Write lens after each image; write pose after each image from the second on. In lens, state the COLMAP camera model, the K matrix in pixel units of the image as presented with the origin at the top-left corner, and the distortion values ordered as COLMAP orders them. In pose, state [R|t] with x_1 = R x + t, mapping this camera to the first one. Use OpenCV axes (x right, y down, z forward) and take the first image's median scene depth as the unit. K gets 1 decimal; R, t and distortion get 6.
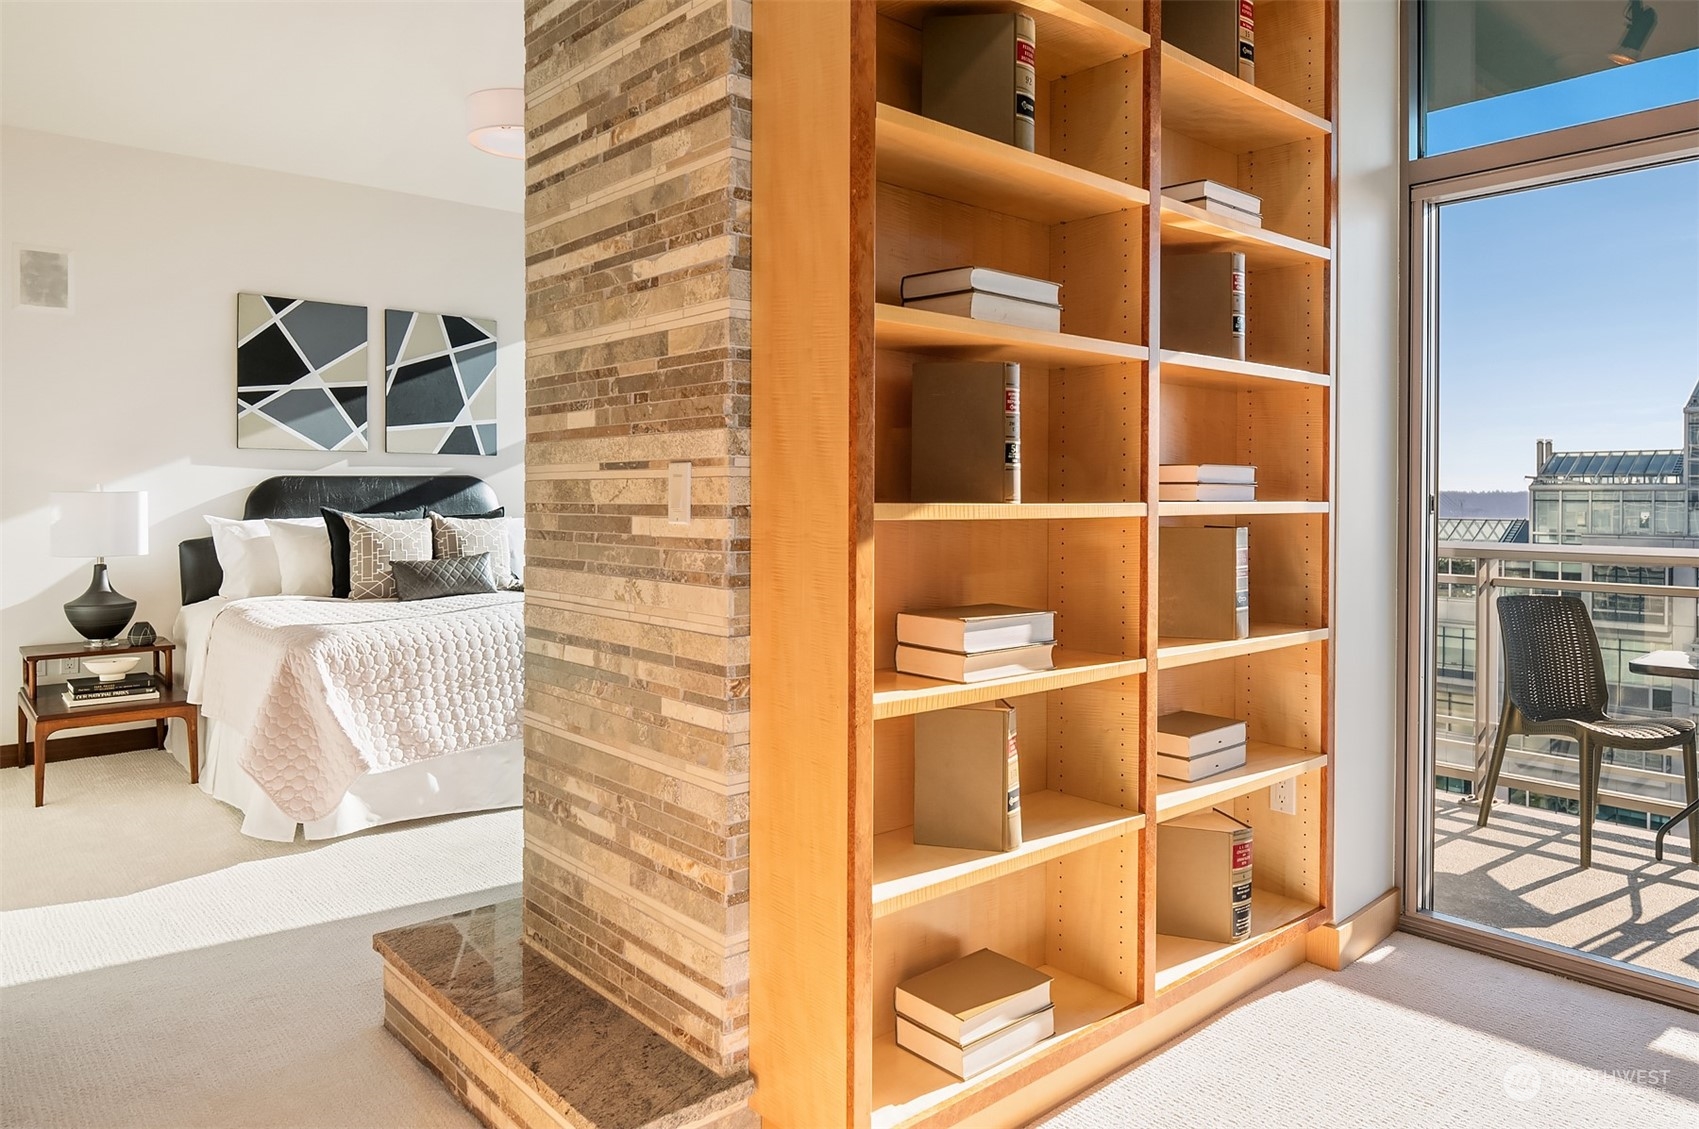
lens RADIAL K [[1112.1, 0, 850.6], [0, 1112.1, 553.3], [0, 0, 1]] dist [-0.008515, 0.007870]
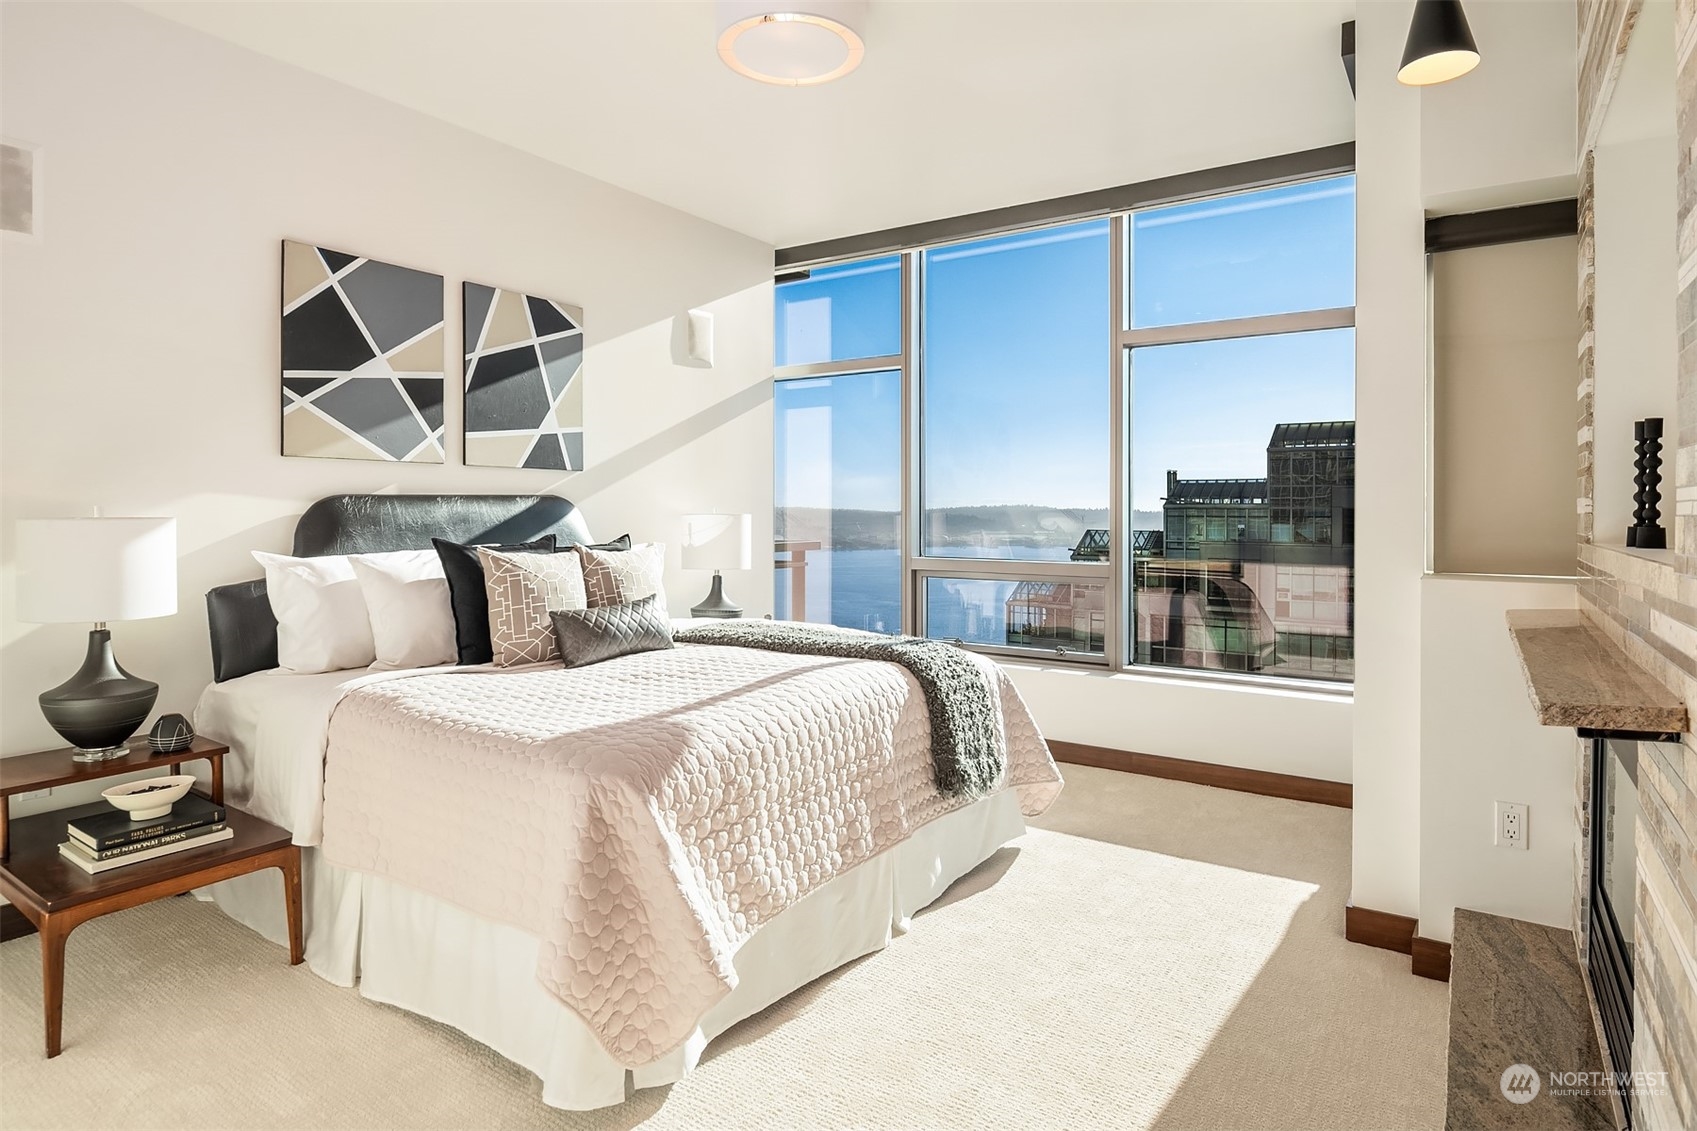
lens RADIAL K [[925.5, 0, 846.7], [0, 925.5, 557.0], [0, 0, 1]] dist [0.000377, -0.004971]
pose [[0.967917, -0.012930, 0.250937, -0.360385], [0.013900, 0.999901, -0.002091, -0.024018], [-0.250885, 0.005512, 0.968001, 0.340622]]
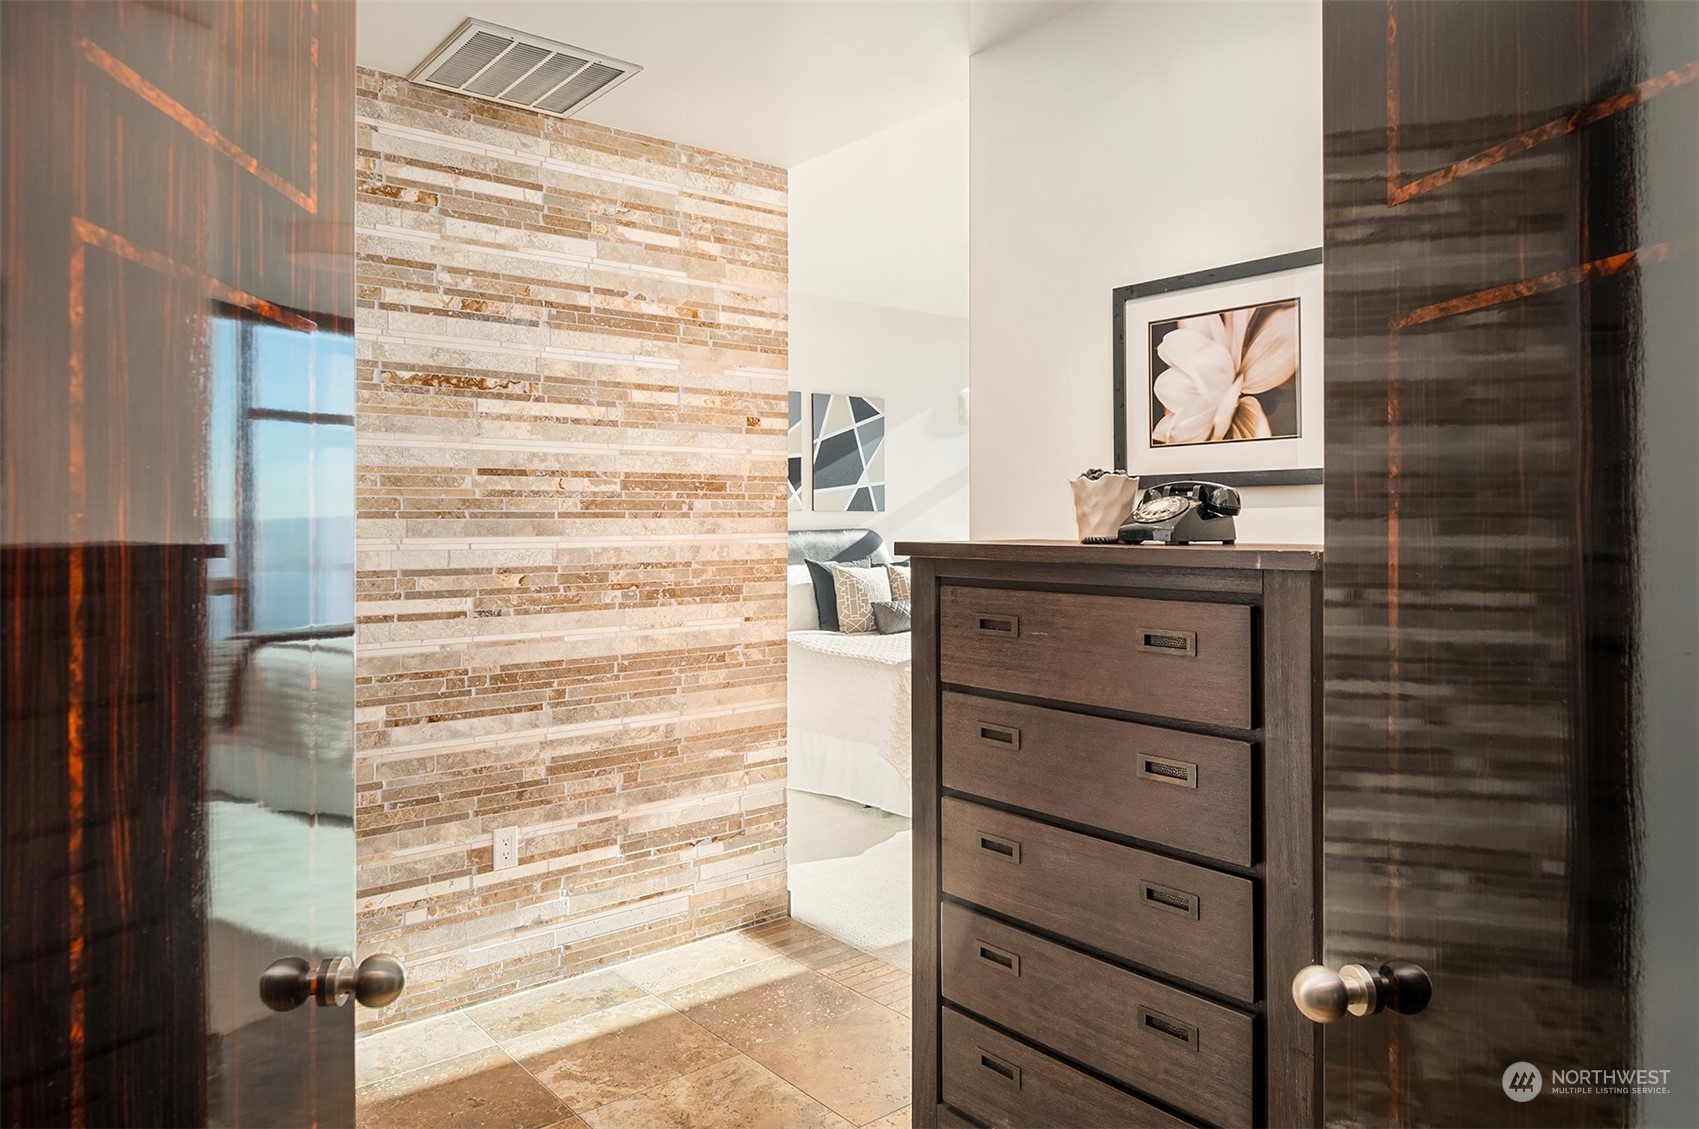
lens RADIAL K [[1112.1, 0, 849.9], [0, 1112.1, 549.2], [0, 0, 1]] dist [-0.008515, 0.007870]
pose [[0.999383, -0.014131, -0.032153, -0.379489], [0.013163, 0.999459, -0.030138, -0.014153], [0.032561, 0.029697, 0.999028, -0.229456]]
